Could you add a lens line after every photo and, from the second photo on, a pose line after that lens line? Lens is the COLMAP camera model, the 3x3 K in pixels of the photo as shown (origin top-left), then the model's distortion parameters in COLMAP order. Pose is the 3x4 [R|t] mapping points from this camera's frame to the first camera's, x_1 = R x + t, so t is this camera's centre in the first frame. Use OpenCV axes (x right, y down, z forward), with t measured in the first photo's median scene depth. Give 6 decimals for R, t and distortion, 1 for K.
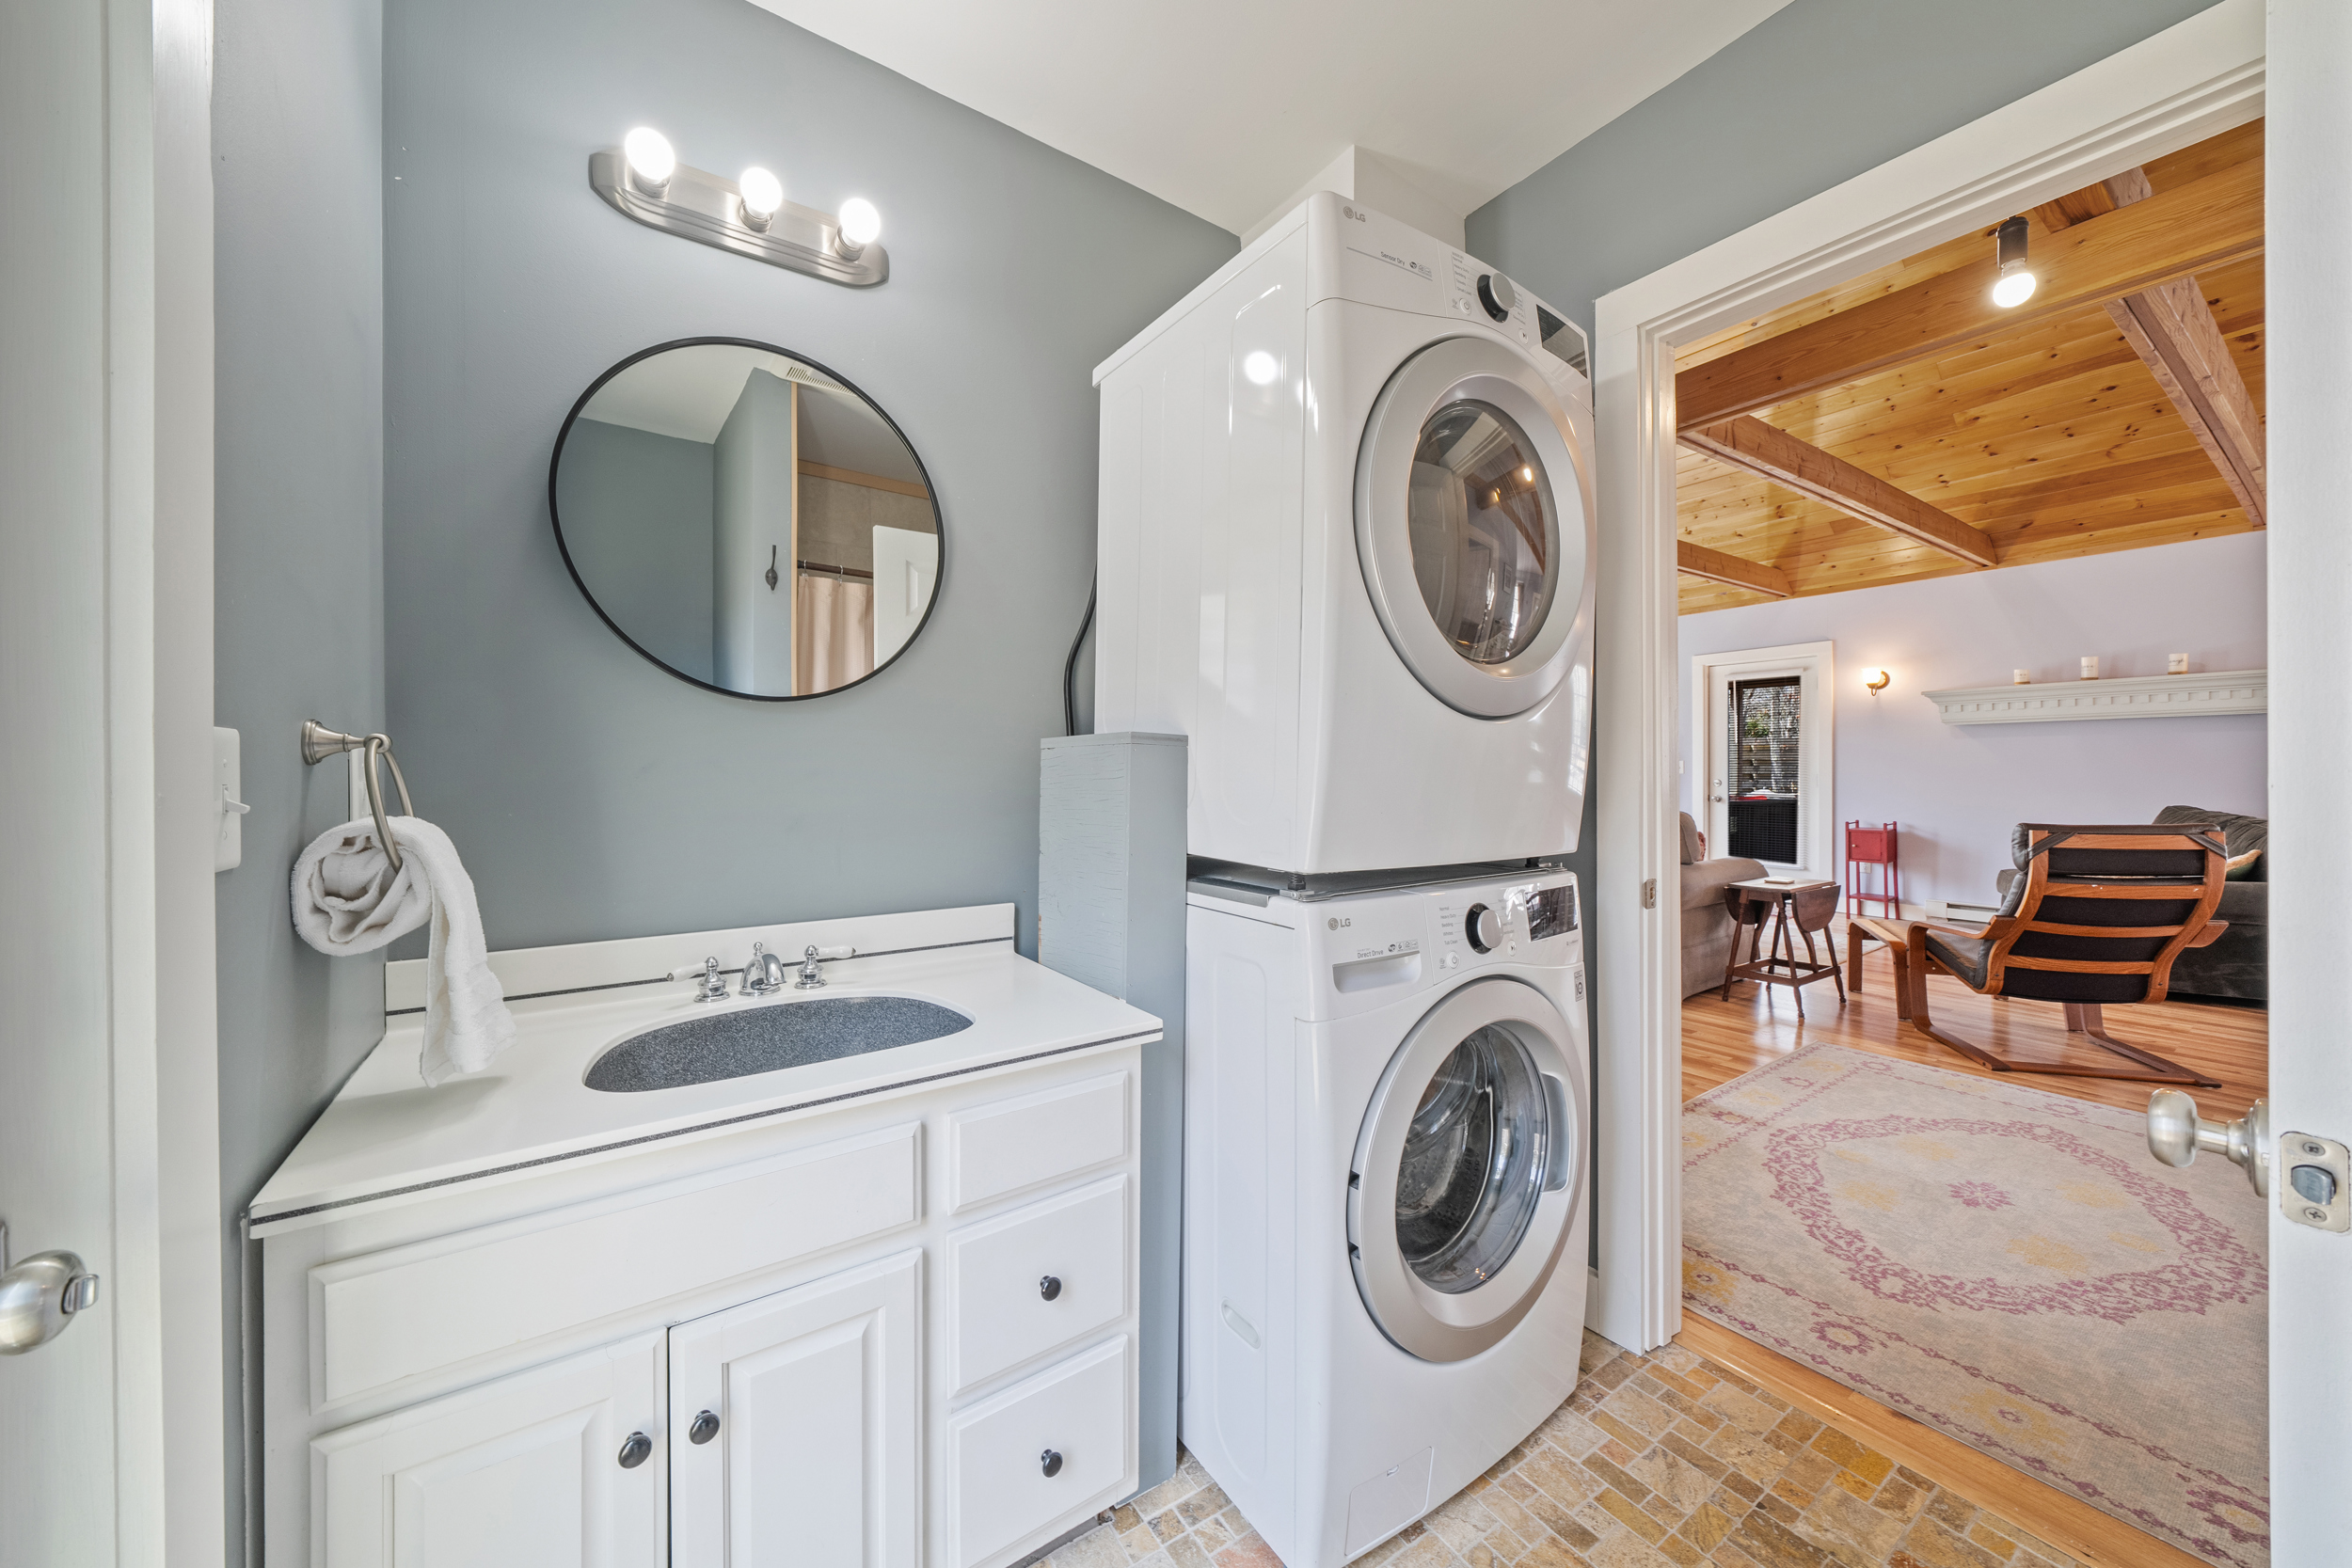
lens RADIAL K [[805.6, 0, 1176.0], [0, 805.6, 784.0], [0, 0, 1]] dist [-0.009110, -0.000103]
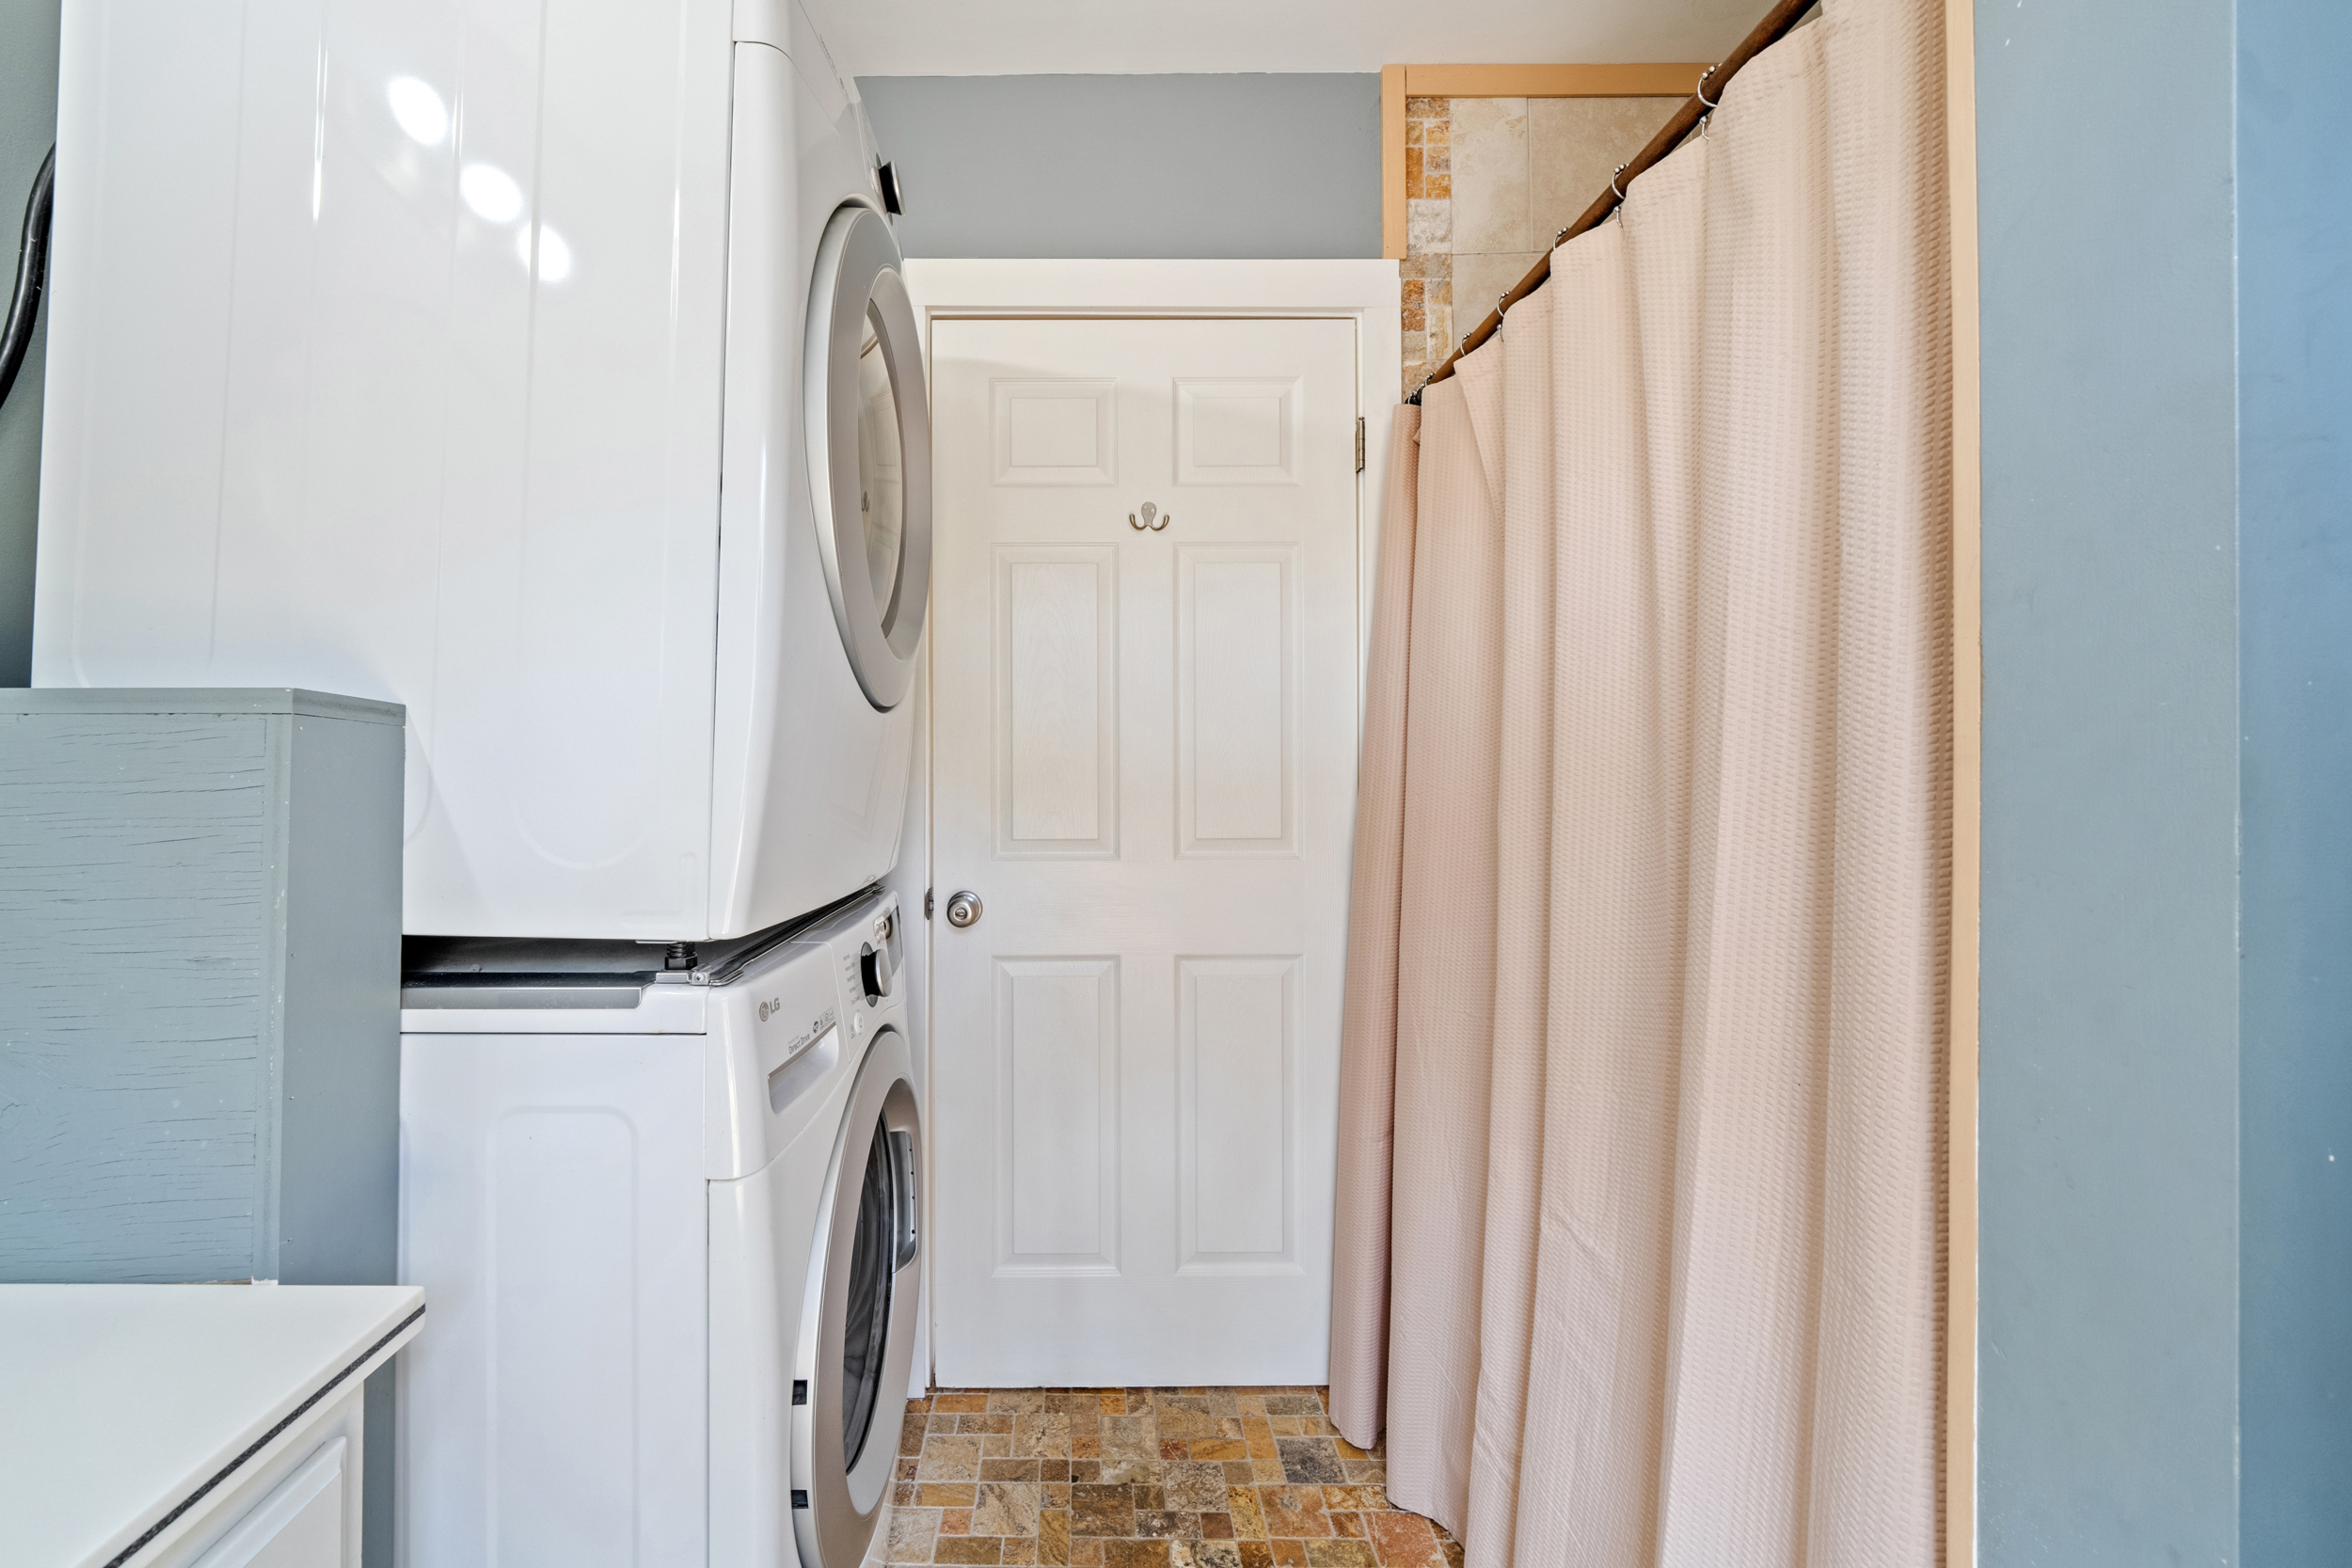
lens RADIAL K [[872.4, 0, 1173.6], [0, 872.4, 769.5], [0, 0, 1]] dist [-0.009428, 0.000053]
pose [[0.566608, 0.006410, 0.823962, -0.161742], [0.012140, 0.999796, -0.016126, -0.003799], [-0.823898, 0.019140, 0.566415, 0.276625]]
